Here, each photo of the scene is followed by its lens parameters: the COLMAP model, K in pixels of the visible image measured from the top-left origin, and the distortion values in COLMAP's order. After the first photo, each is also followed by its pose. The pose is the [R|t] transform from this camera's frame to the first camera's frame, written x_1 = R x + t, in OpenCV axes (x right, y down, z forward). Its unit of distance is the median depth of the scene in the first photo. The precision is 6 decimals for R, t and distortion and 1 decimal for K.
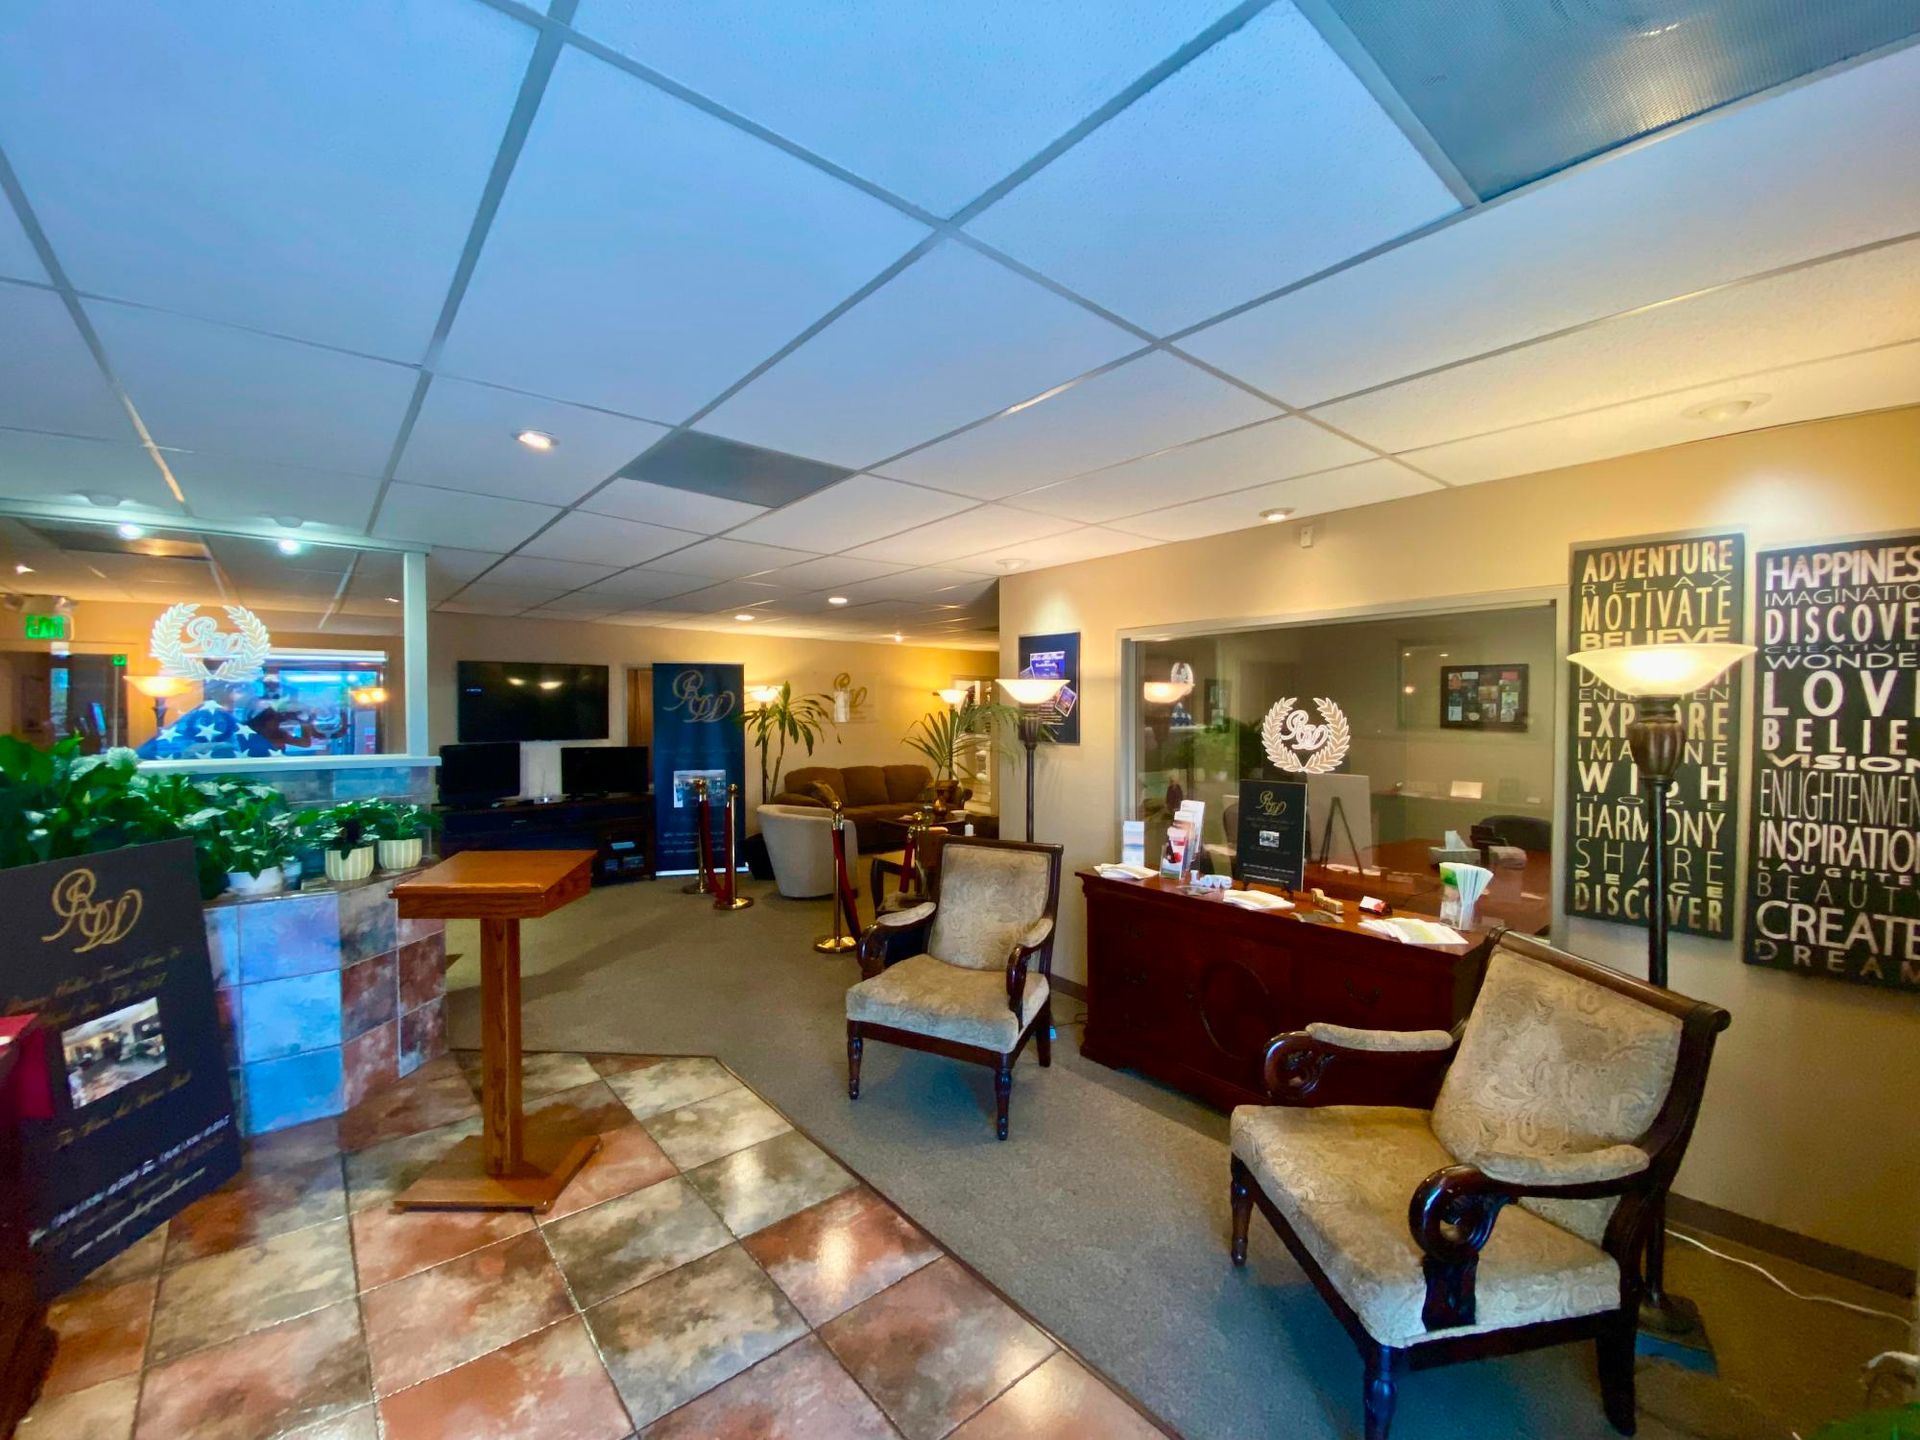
lens RADIAL K [[781.2, 0, 960.0], [0, 781.2, 720.0], [0, 0, 1]] dist [0.016595, -0.014627]
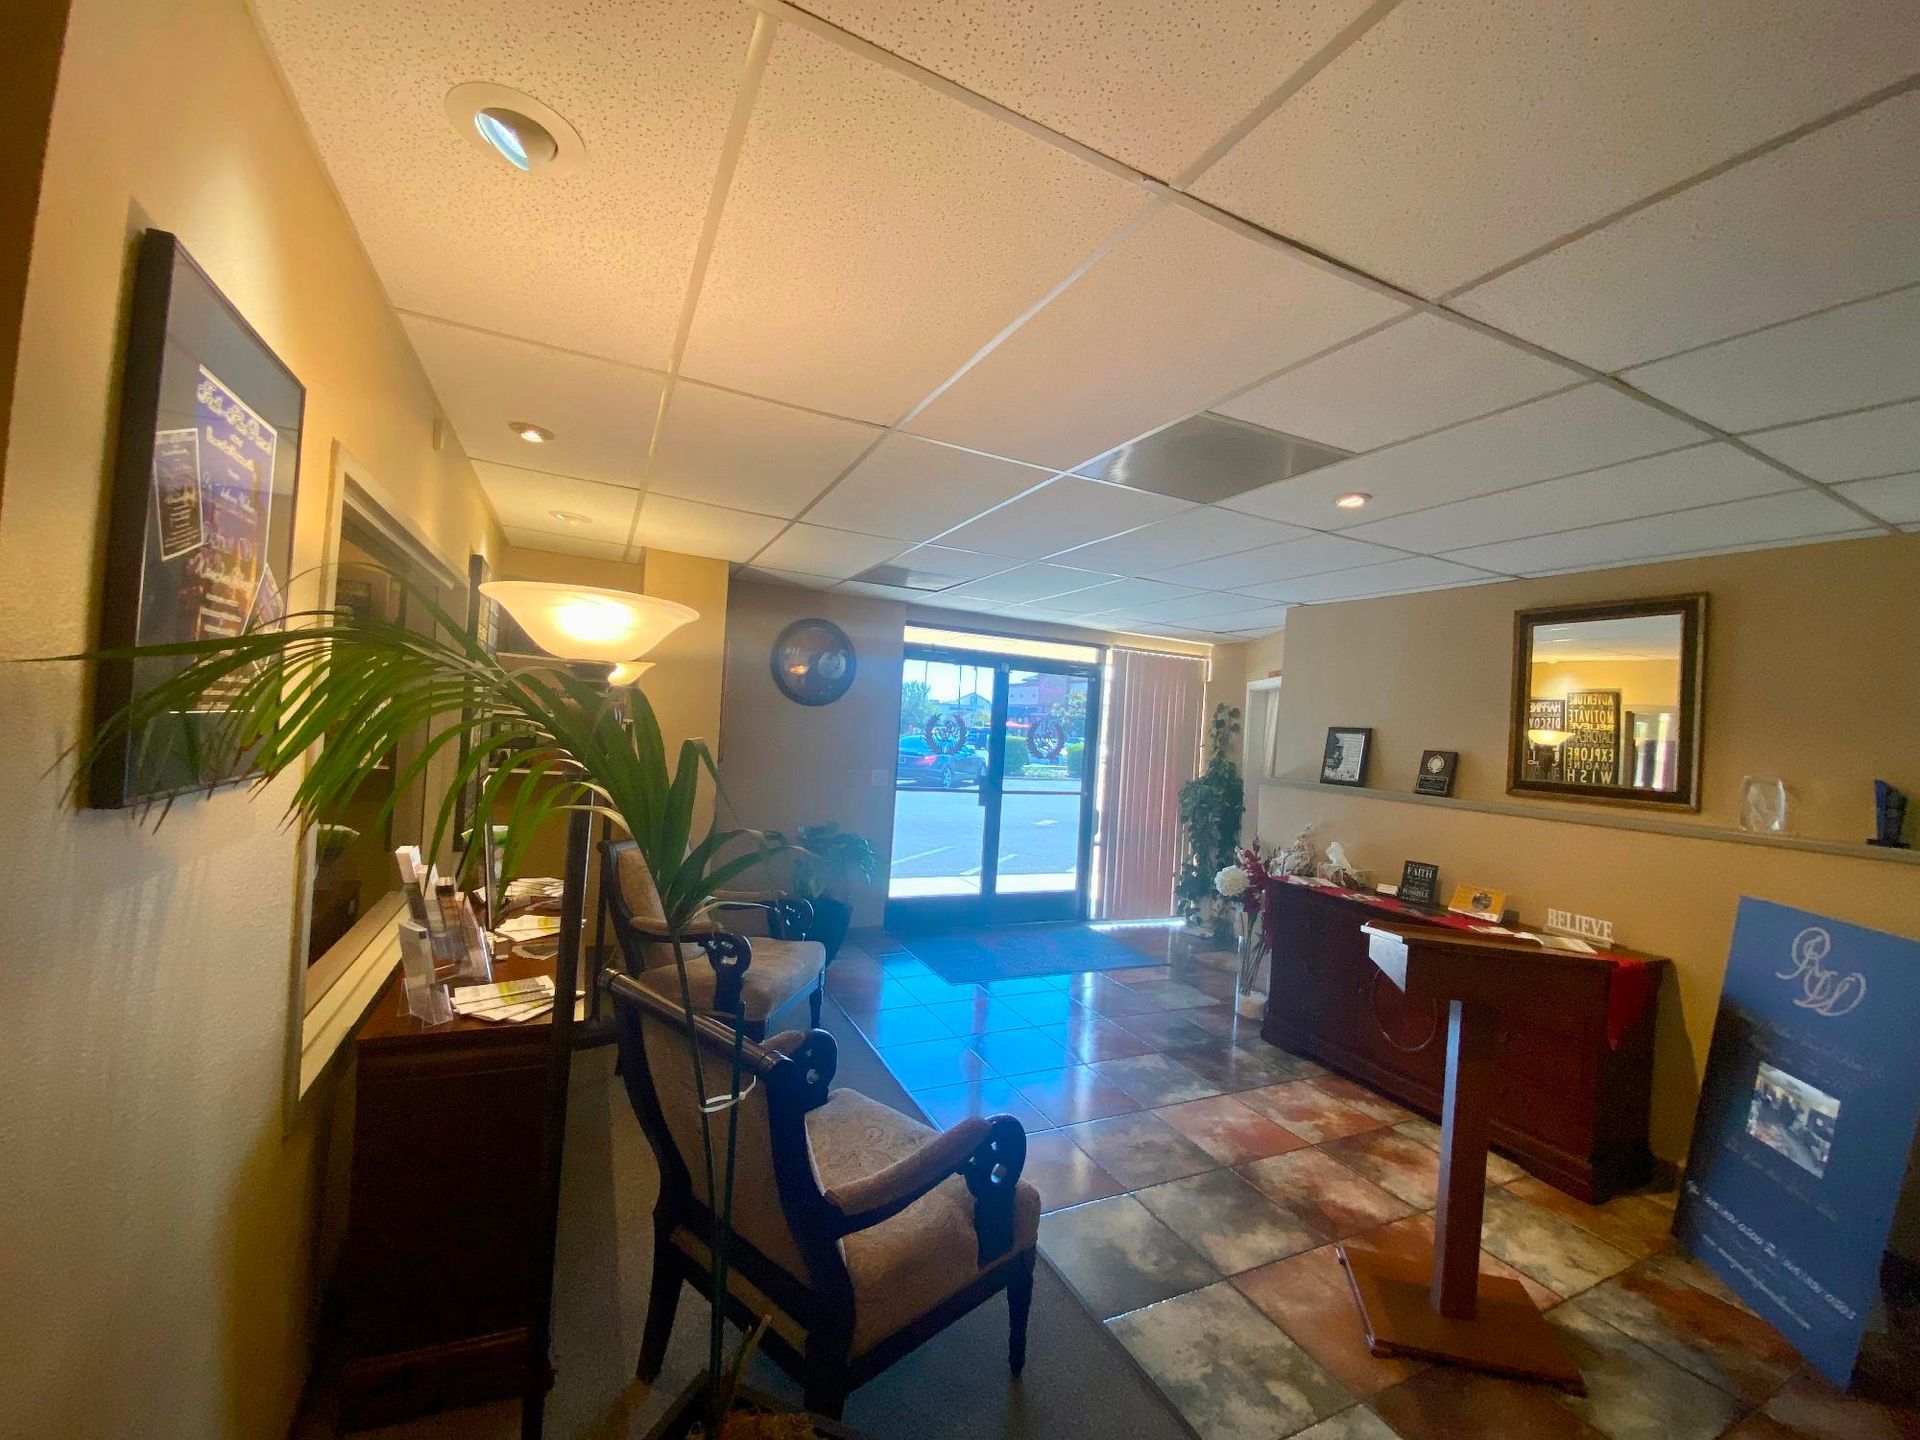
lens RADIAL K [[781.2, 0, 960.0], [0, 781.2, 720.0], [0, 0, 1]] dist [0.016595, -0.014627]
pose [[-0.965296, -0.060795, 0.253985, -0.302249], [-0.060890, 0.998116, 0.007494, -0.015556], [-0.253962, -0.008231, -0.967179, 2.238353]]
